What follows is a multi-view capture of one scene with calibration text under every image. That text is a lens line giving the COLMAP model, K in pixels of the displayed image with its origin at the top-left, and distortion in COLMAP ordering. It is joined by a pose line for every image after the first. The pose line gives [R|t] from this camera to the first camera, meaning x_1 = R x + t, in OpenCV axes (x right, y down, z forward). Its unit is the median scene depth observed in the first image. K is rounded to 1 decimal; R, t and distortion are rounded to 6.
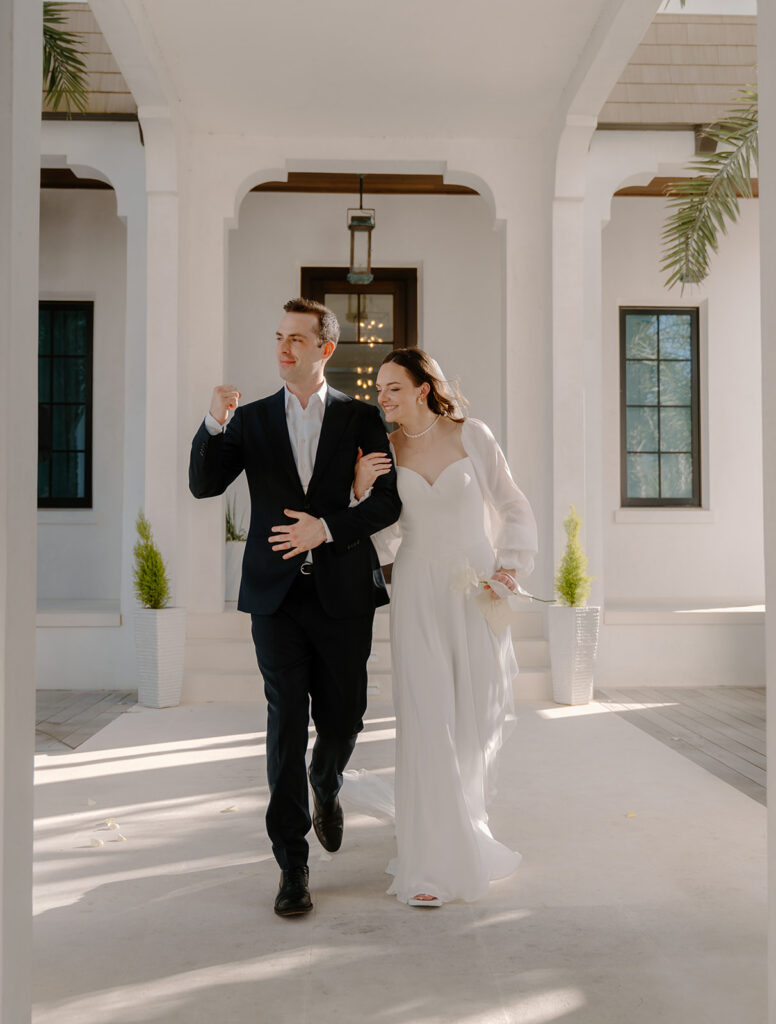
lens RADIAL K [[1162.7, 0, 382.0], [0, 1162.7, 510.2], [0, 0, 1]] dist [-0.005212, 0.000000]
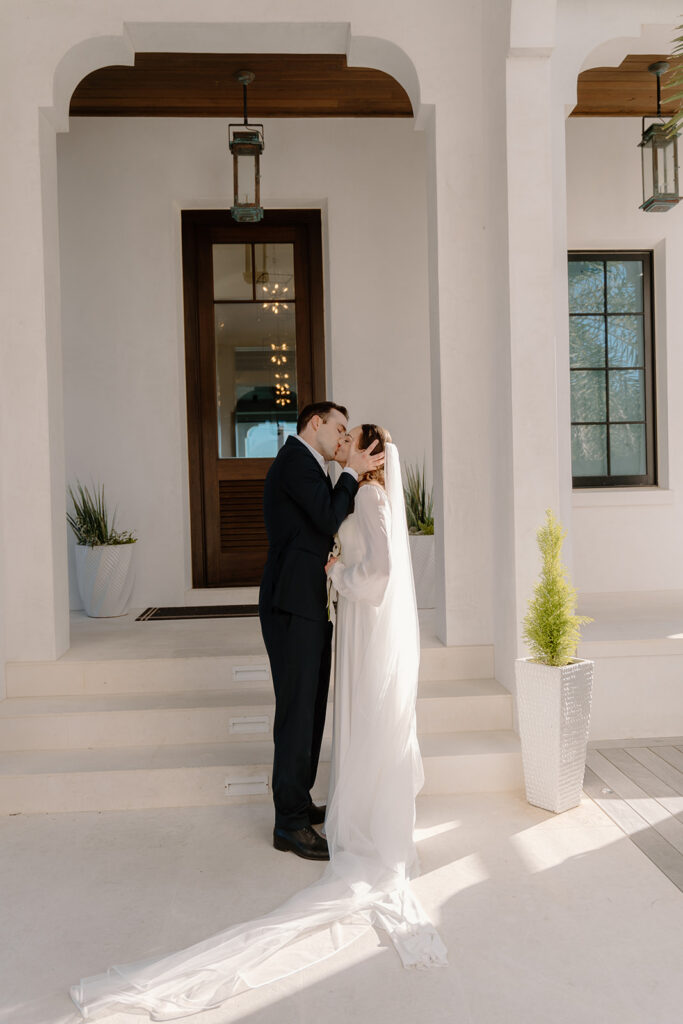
lens RADIAL K [[782.1, 0, 341.2], [0, 782.1, 503.8], [0, 0, 1]] dist [0.021330, -0.002147]
pose [[0.999366, -0.026636, 0.023620, 0.027032], [0.025368, 0.998303, 0.052412, -0.026364], [-0.024976, -0.051780, 0.998346, 0.436196]]
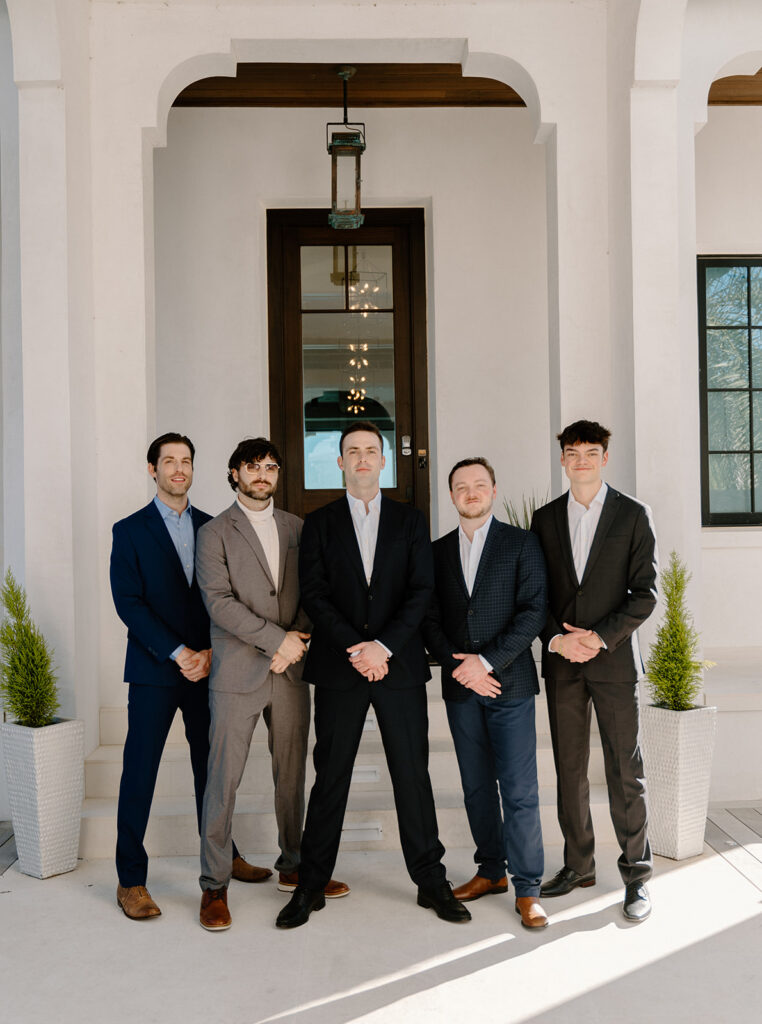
lens RADIAL K [[1105.7, 0, 386.0], [0, 1105.7, 513.7], [0, 0, 1]] dist [0.021222, 0.000000]
pose [[0.999844, -0.017644, 0.000852, 0.002264], [0.017608, 0.999336, 0.031912, -0.037835], [-0.001414, -0.031892, 0.999490, 0.296604]]
